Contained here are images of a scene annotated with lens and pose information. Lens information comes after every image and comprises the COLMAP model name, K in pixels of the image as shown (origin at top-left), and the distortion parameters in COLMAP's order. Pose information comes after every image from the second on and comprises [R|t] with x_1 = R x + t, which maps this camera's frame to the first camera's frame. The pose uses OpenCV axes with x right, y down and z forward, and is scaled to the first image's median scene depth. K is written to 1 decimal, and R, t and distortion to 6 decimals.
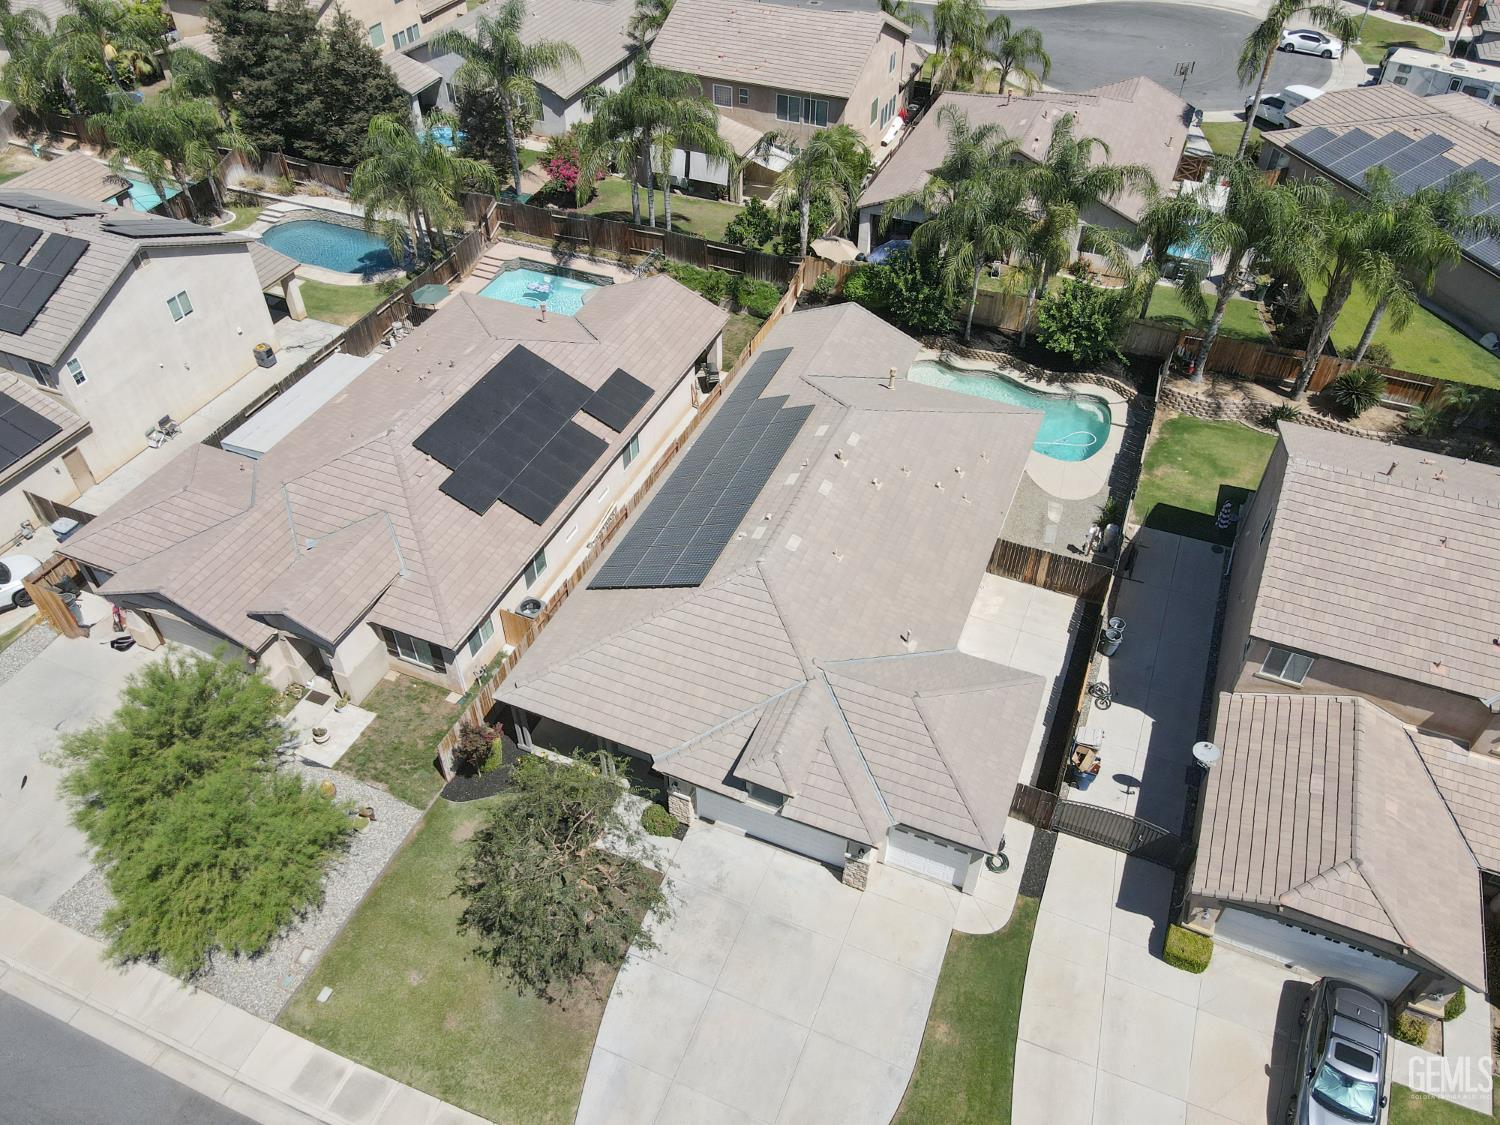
lens RADIAL K [[1082.6, 0, 732.5], [0, 1082.6, 561.1], [0, 0, 1]] dist [0.003424, 0.008473]
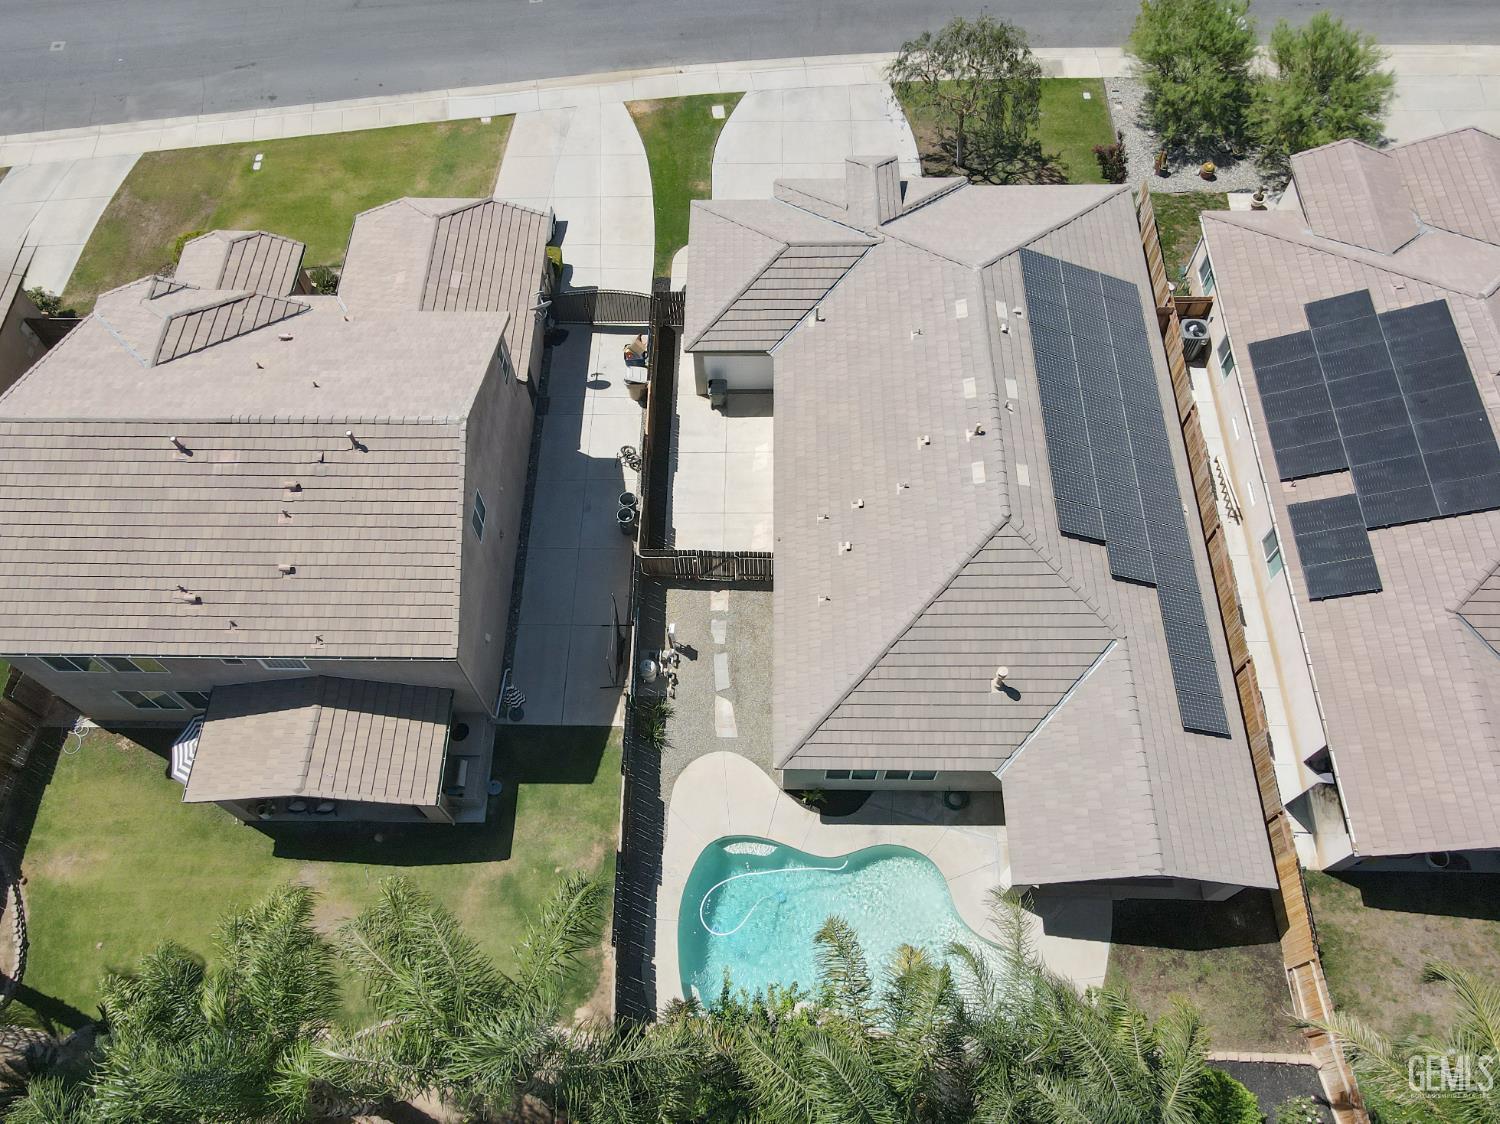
lens RADIAL K [[1144.2, 0, 742.4], [0, 1144.2, 568.8], [0, 0, 1]] dist [-0.034959, 0.107310]
pose [[-0.922905, 0.349292, -0.161991, 0.376176], [-0.244157, -0.205605, 0.947689, -0.763358], [0.297714, 0.914178, 0.275036, 0.695584]]
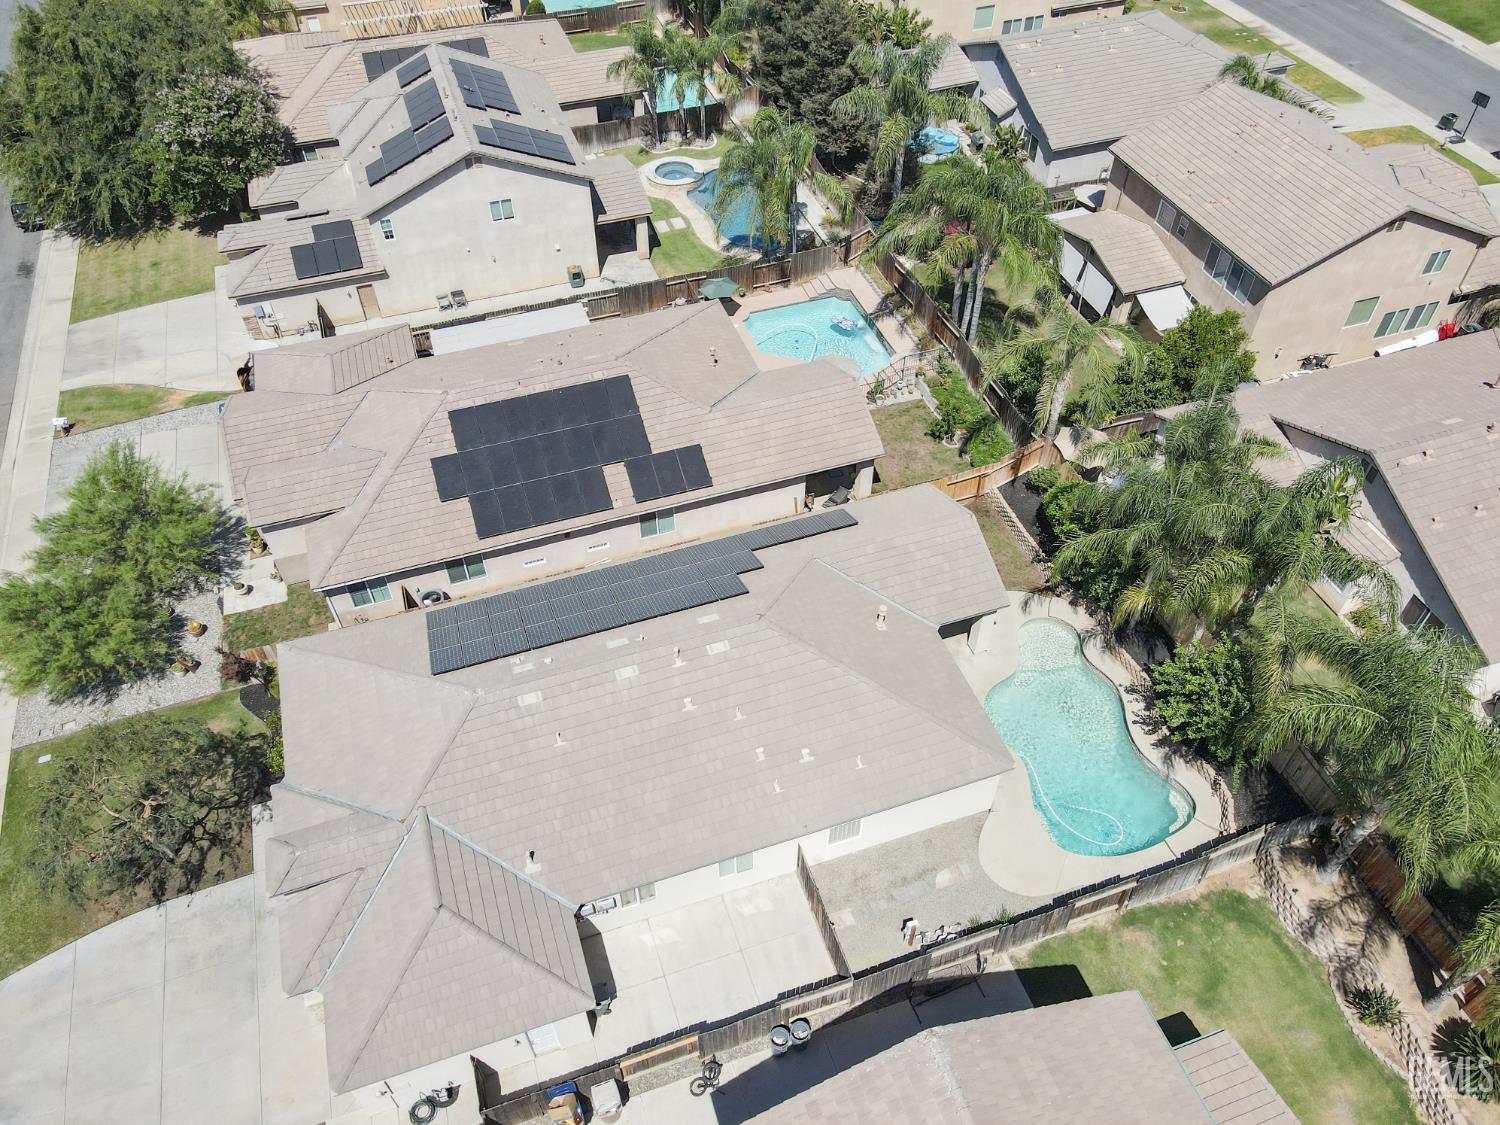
lens RADIAL K [[1082.6, 0, 732.5], [0, 1082.6, 561.1], [0, 0, 1]] dist [0.003424, 0.008473]
pose [[0.669717, 0.541765, -0.507907, 0.463348], [-0.504324, 0.833839, 0.224432, -0.328536], [0.545102, 0.105843, 0.831661, 0.242561]]
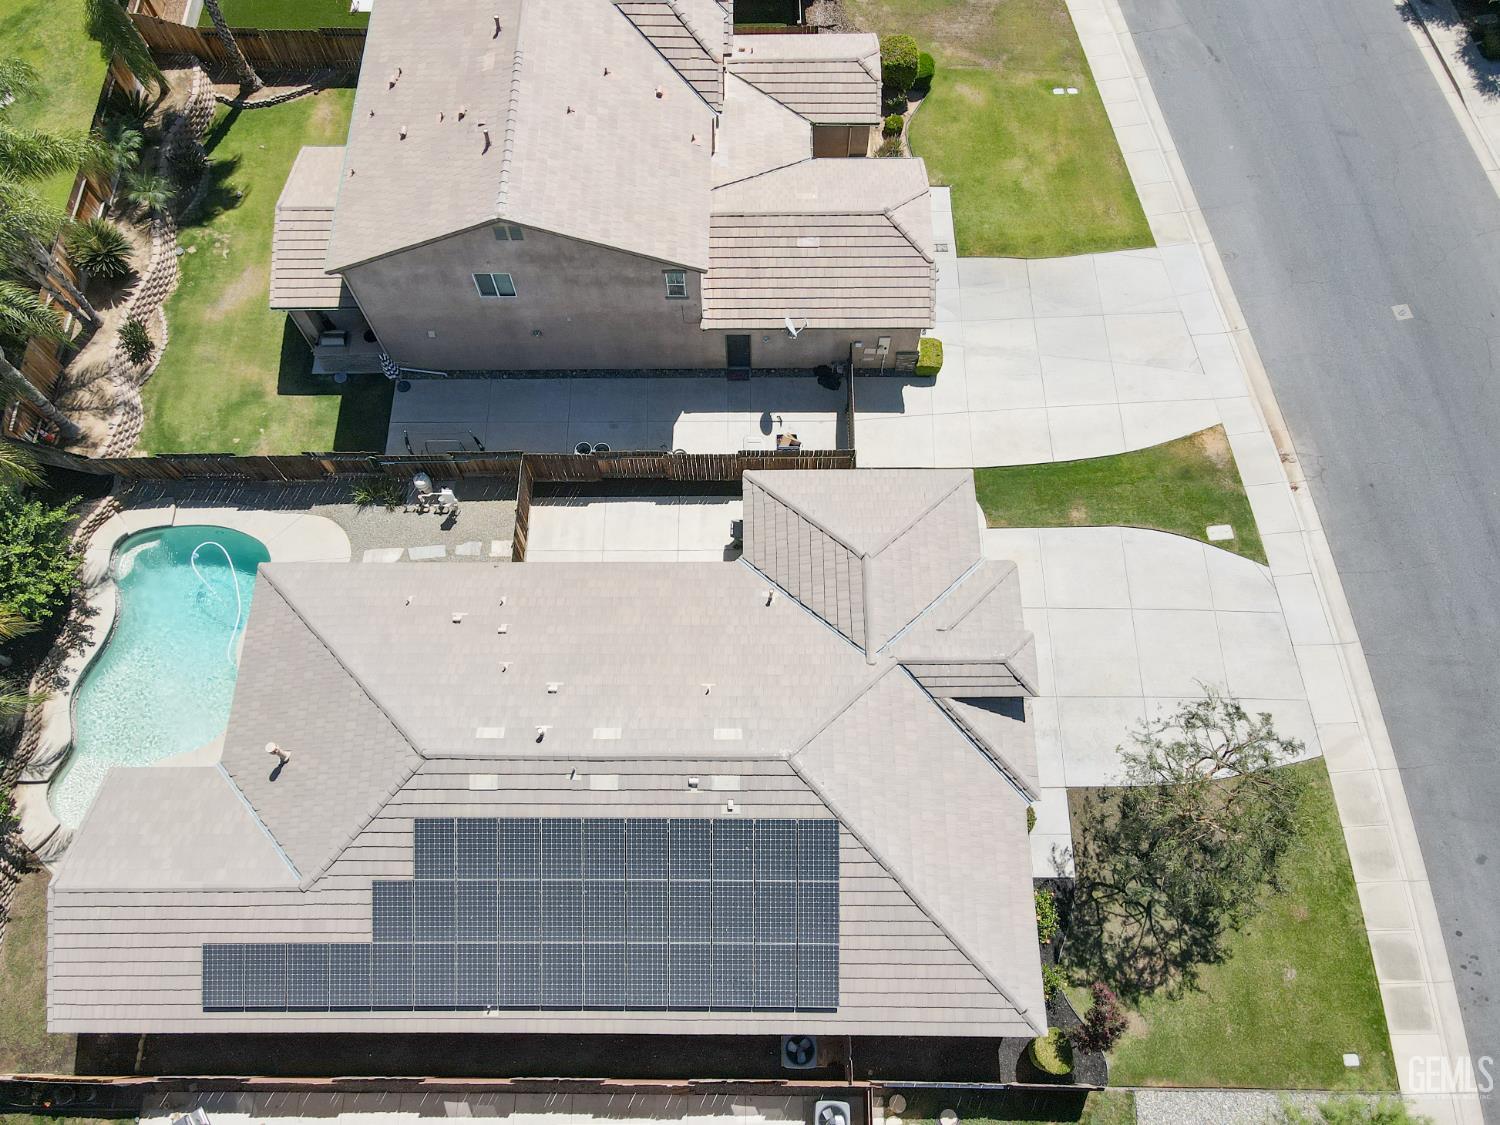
lens RADIAL K [[1146.8, 0, 729.8], [0, 1146.8, 560.9], [0, 0, 1]] dist [-0.003536, 0.009436]
pose [[-0.389292, -0.838947, 0.380289, -0.120766], [0.651101, 0.041406, 0.757860, -0.510532], [-0.651551, 0.542635, 0.530121, 0.394195]]
